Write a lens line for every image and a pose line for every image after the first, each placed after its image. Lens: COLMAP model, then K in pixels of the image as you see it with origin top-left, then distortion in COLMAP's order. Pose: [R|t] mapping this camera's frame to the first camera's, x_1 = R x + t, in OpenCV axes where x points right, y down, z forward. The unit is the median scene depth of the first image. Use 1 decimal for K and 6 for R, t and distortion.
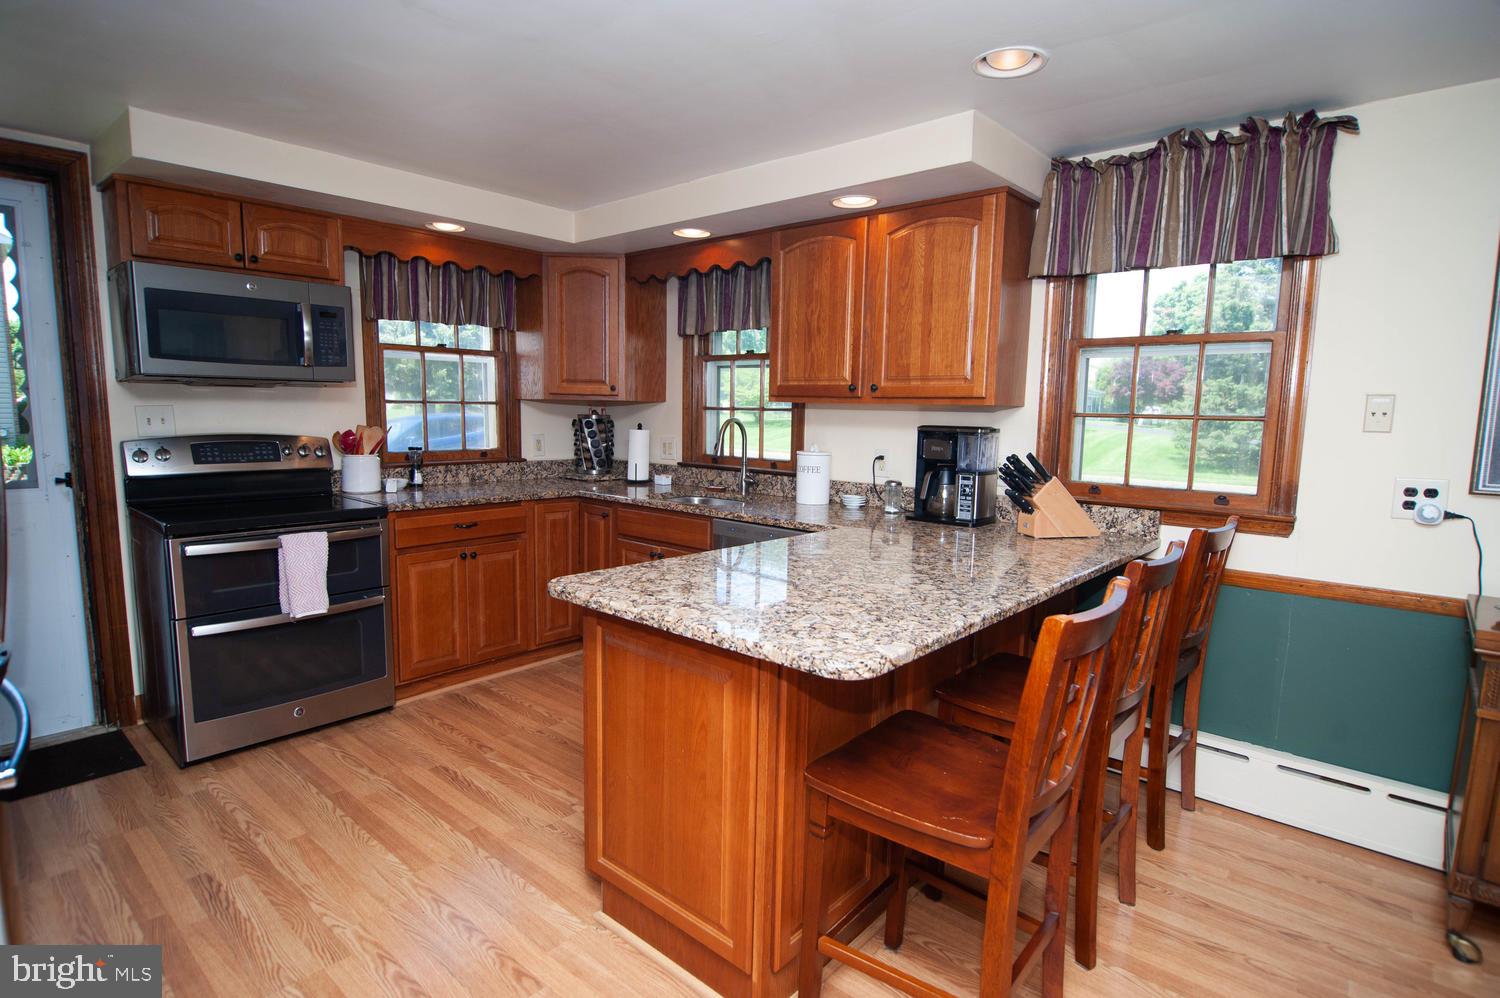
lens RADIAL K [[791.0, 0, 748.4], [0, 791.0, 491.7], [0, 0, 1]] dist [0.001425, -0.000321]
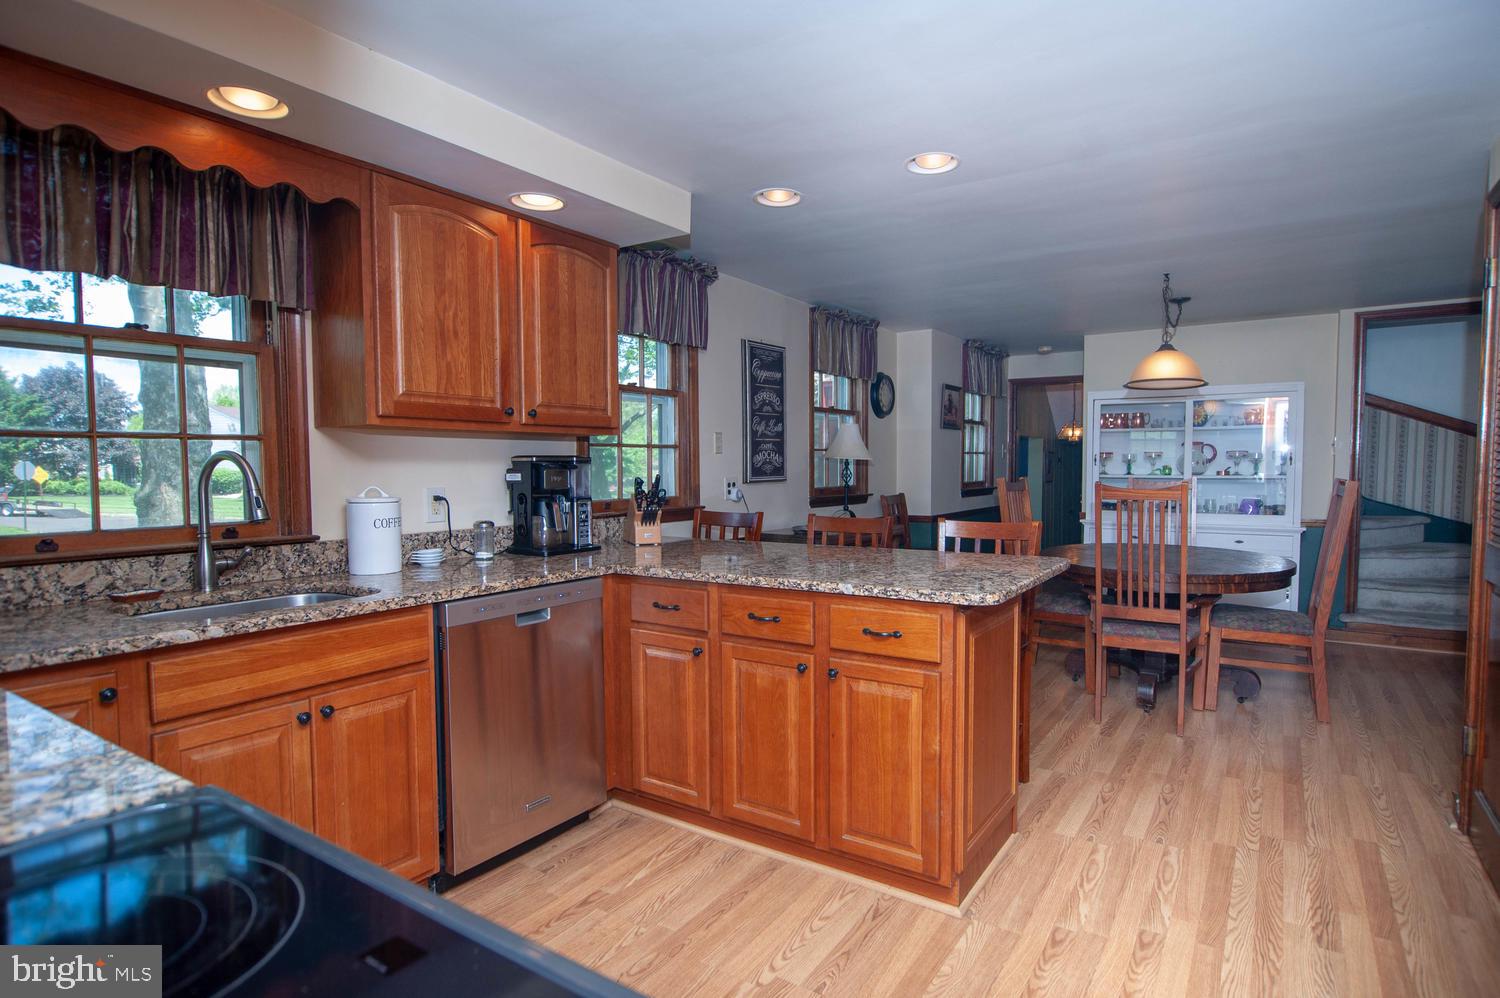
lens RADIAL K [[763.1, 0, 745.7], [0, 763.1, 532.5], [0, 0, 1]] dist [-0.002073, -0.000245]
pose [[-0.116375, -0.104008, 0.987744, -0.696168], [0.114891, 0.986416, 0.117405, -0.069044], [-0.986538, 0.127146, -0.102845, 0.826129]]
